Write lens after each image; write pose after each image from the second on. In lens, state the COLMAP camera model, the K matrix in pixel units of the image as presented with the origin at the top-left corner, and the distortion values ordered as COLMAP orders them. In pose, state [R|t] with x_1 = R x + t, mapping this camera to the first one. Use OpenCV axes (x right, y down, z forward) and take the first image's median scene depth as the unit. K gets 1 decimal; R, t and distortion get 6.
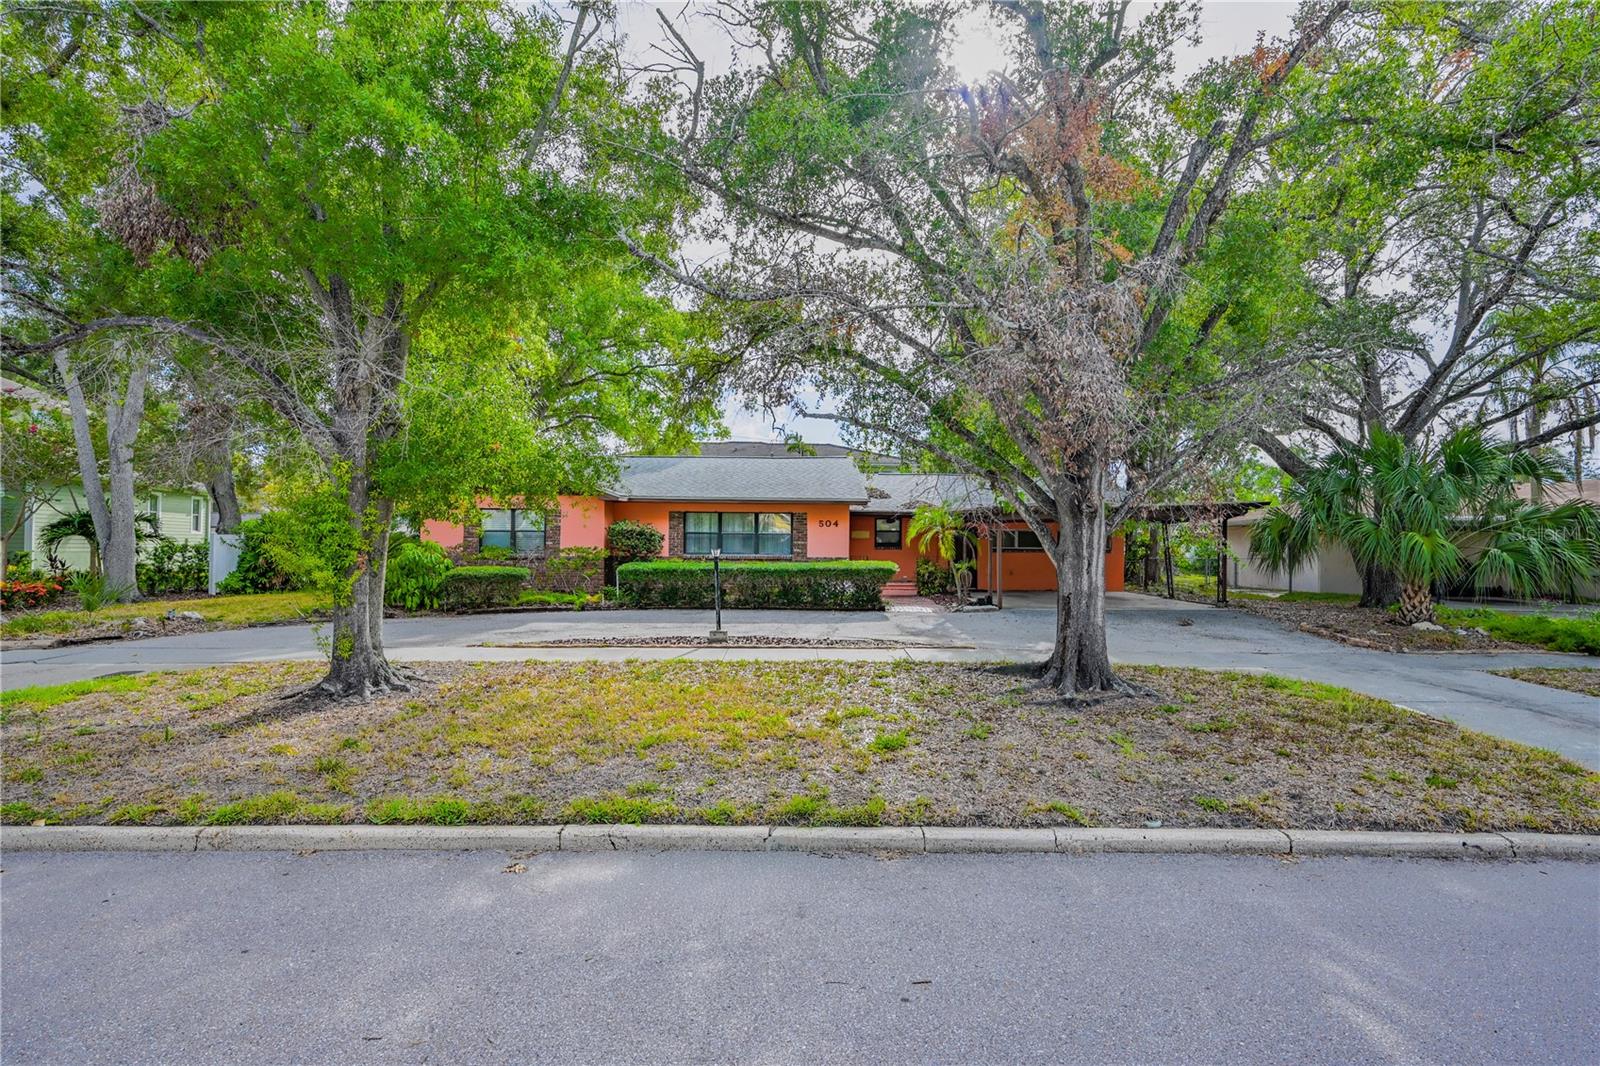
lens RADIAL K [[745.7, 0, 800.0], [0, 745.7, 533.0], [0, 0, 1]] dist [0.001562, 0.000250]
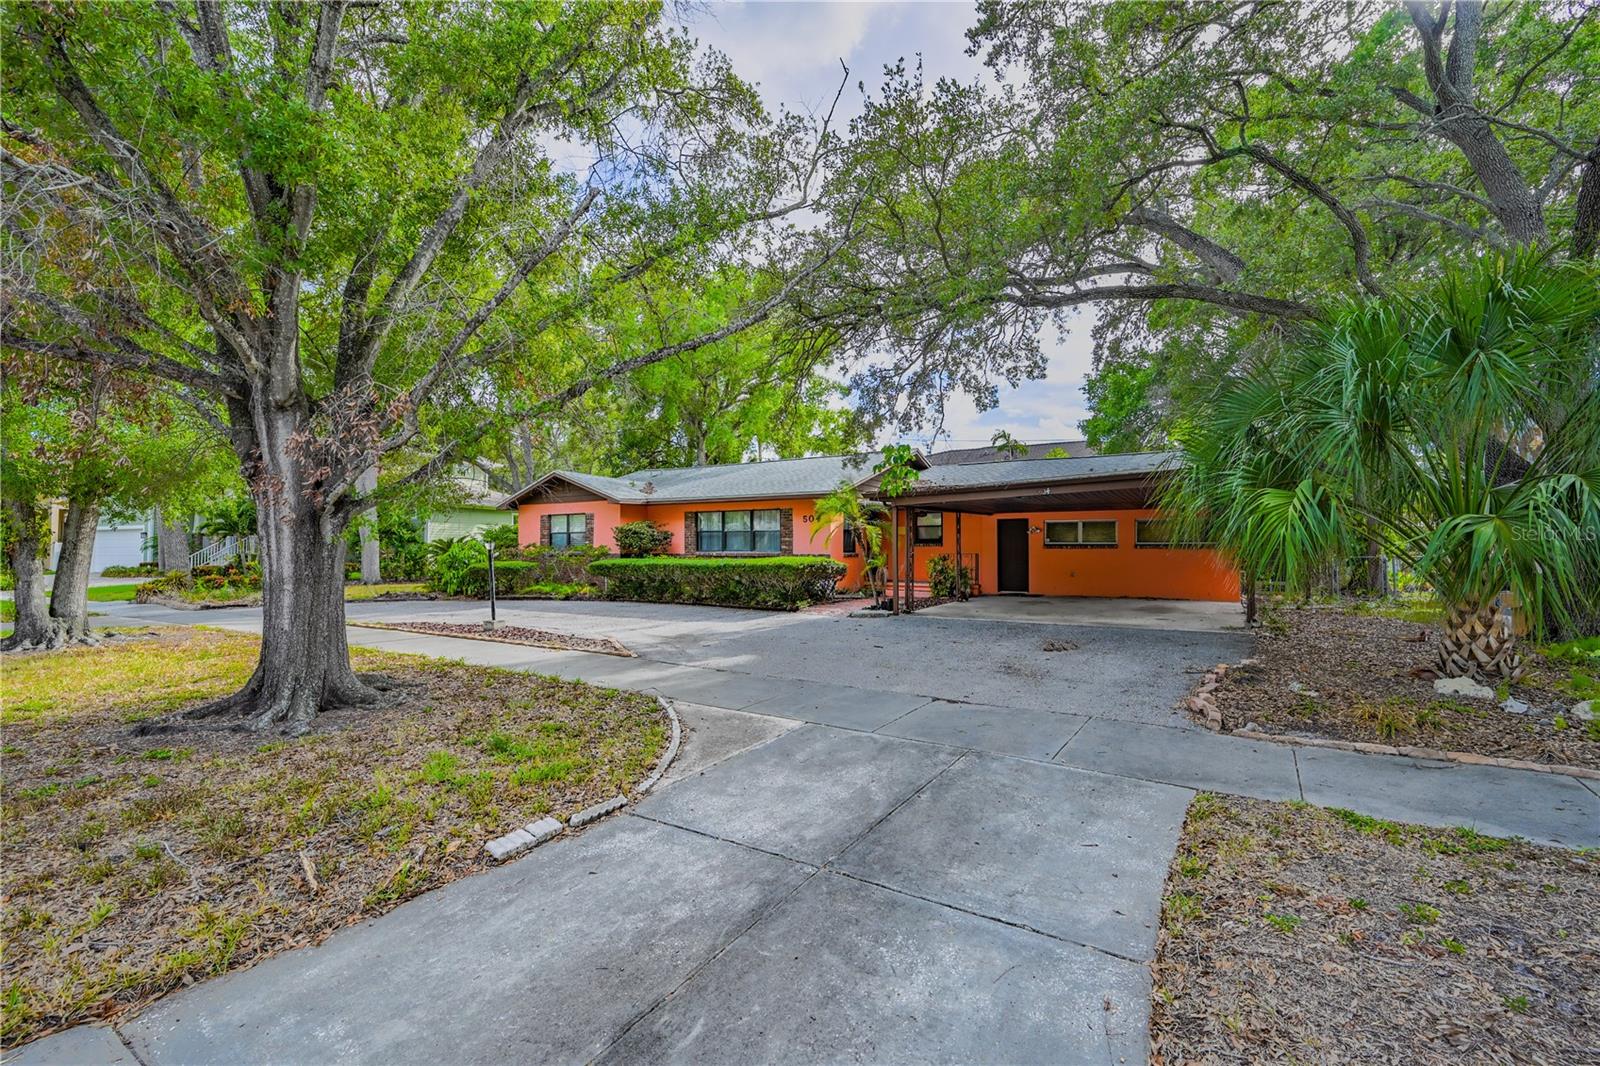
lens RADIAL K [[644.5, 0, 800.0], [0, 644.5, 533.0], [0, 0, 1]] dist [-0.000854, -0.000134]
pose [[0.855014, -0.020880, -0.518185, 0.487959], [0.014919, 0.999766, -0.015670, 0.019879], [0.518391, 0.005667, 0.855125, 0.308749]]
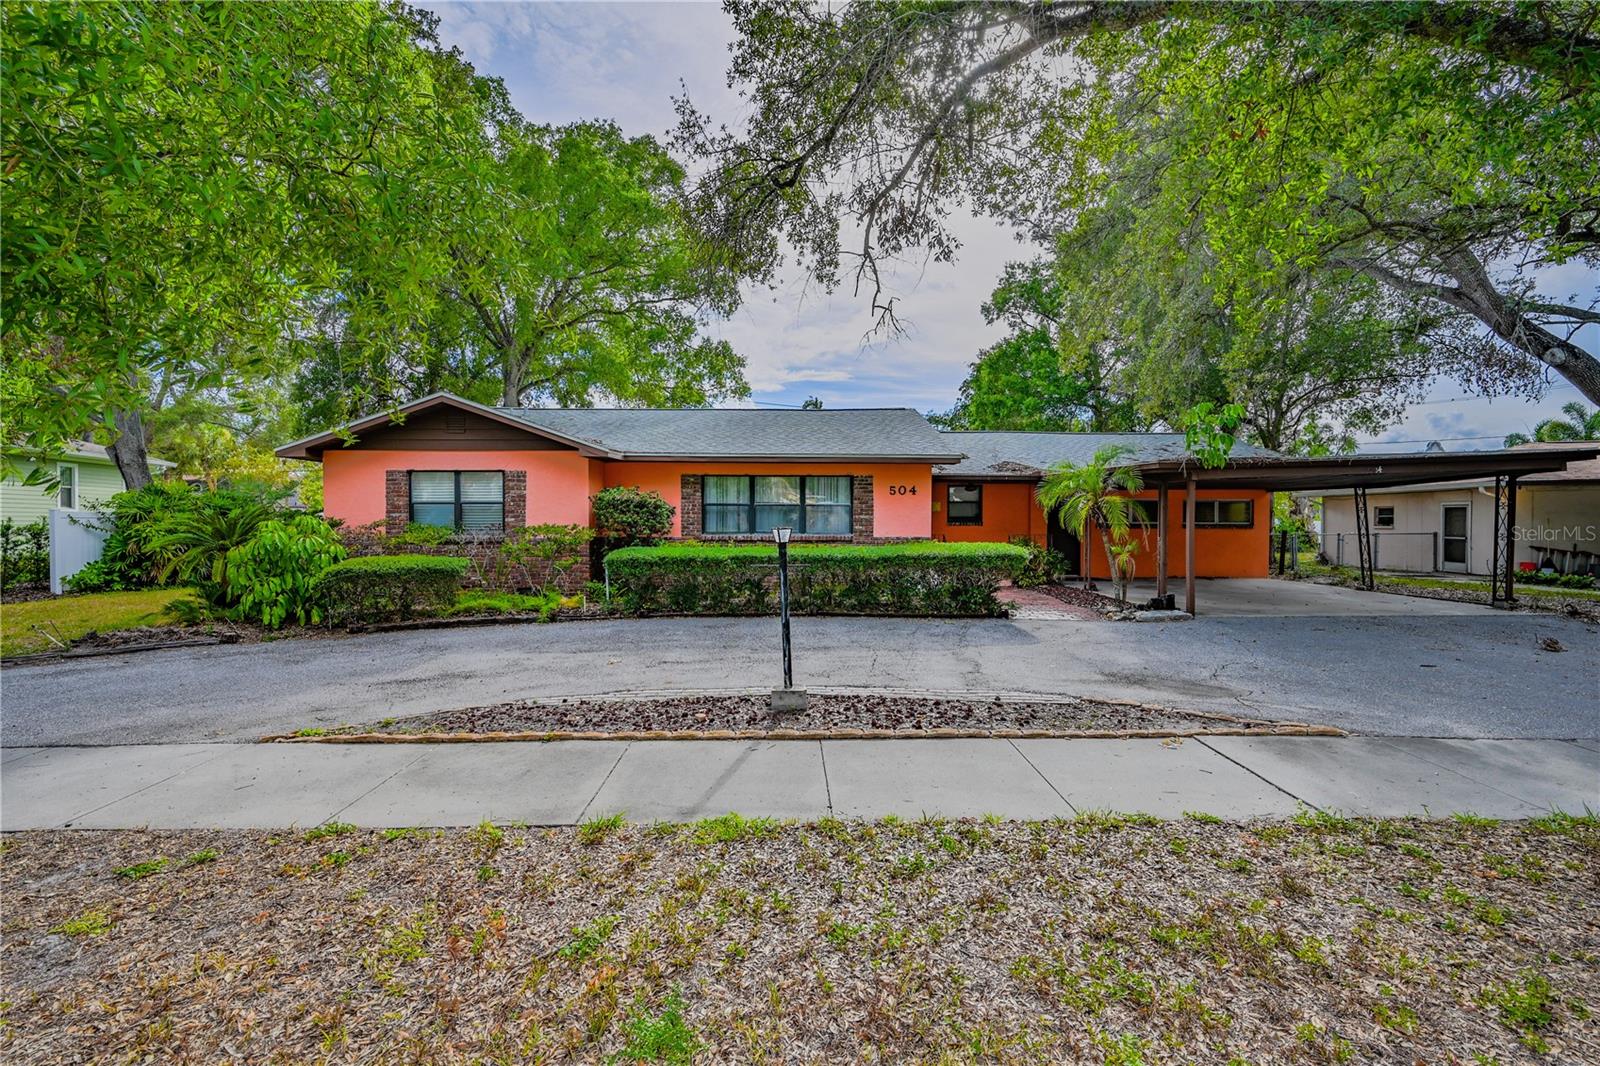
lens RADIAL K [[680.2, 0, 800.0], [0, 680.2, 533.0], [0, 0, 1]] dist [-0.000314, -0.000099]
pose [[0.999957, -0.006698, 0.006419, -0.070427], [0.006492, 0.999480, 0.031570, 0.007675], [-0.006627, -0.031527, 0.999481, 0.368173]]
